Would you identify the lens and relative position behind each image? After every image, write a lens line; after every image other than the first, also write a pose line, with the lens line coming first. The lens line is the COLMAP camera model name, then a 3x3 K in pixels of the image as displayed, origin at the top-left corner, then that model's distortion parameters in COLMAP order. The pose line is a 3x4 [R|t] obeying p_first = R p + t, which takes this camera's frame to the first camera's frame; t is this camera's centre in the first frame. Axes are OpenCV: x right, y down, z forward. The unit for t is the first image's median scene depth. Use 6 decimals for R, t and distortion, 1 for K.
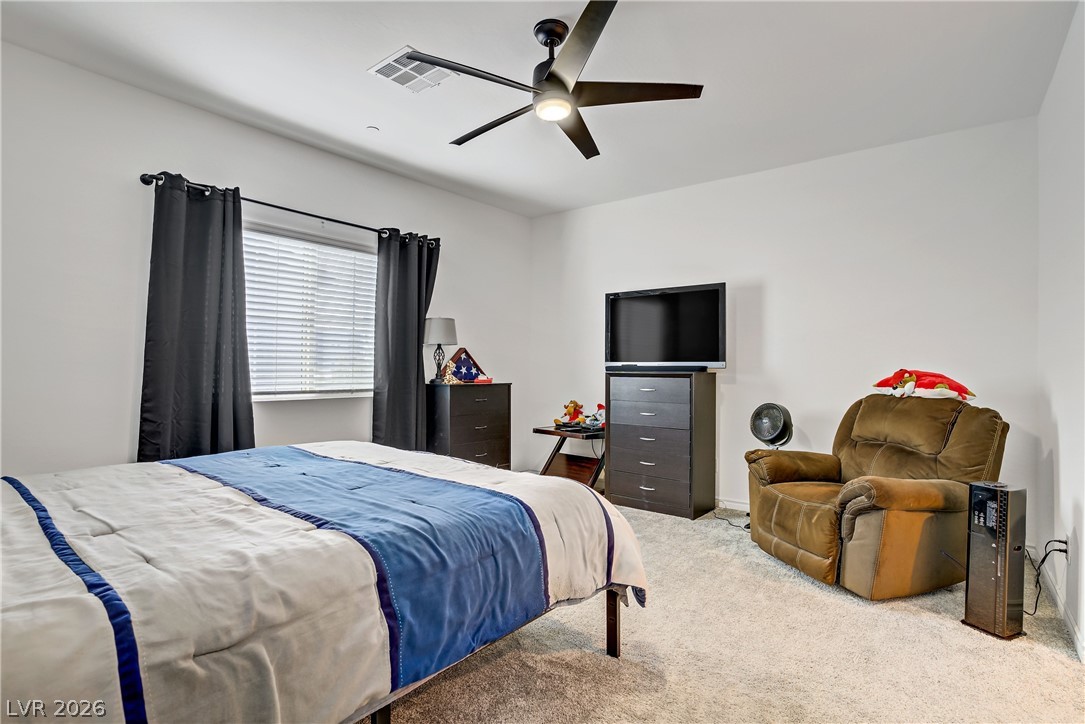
lens RADIAL K [[558.7, 0, 548.3], [0, 558.7, 364.1], [0, 0, 1]] dist [-0.001957, 0.000619]
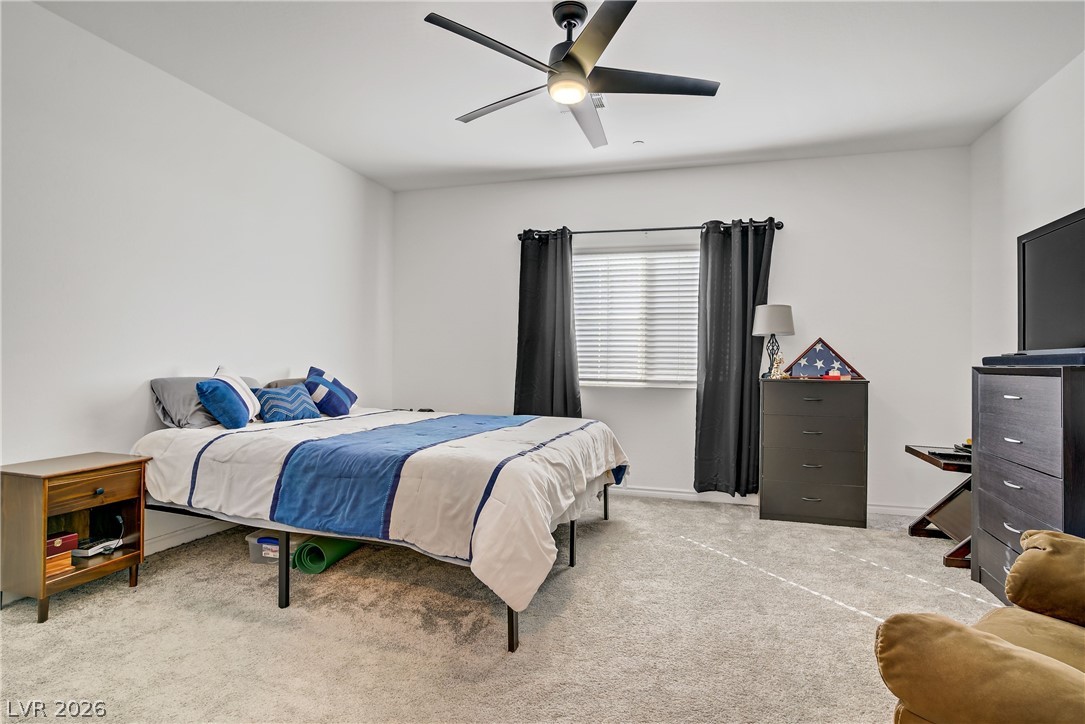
lens RADIAL K [[558.7, 0, 544.2], [0, 558.7, 357.8], [0, 0, 1]] dist [-0.001957, 0.000619]
pose [[0.386417, -0.010440, -0.922265, 0.529262], [-0.004359, 0.999904, -0.013145, 0.016540], [0.922314, 0.009100, 0.386334, 0.341009]]
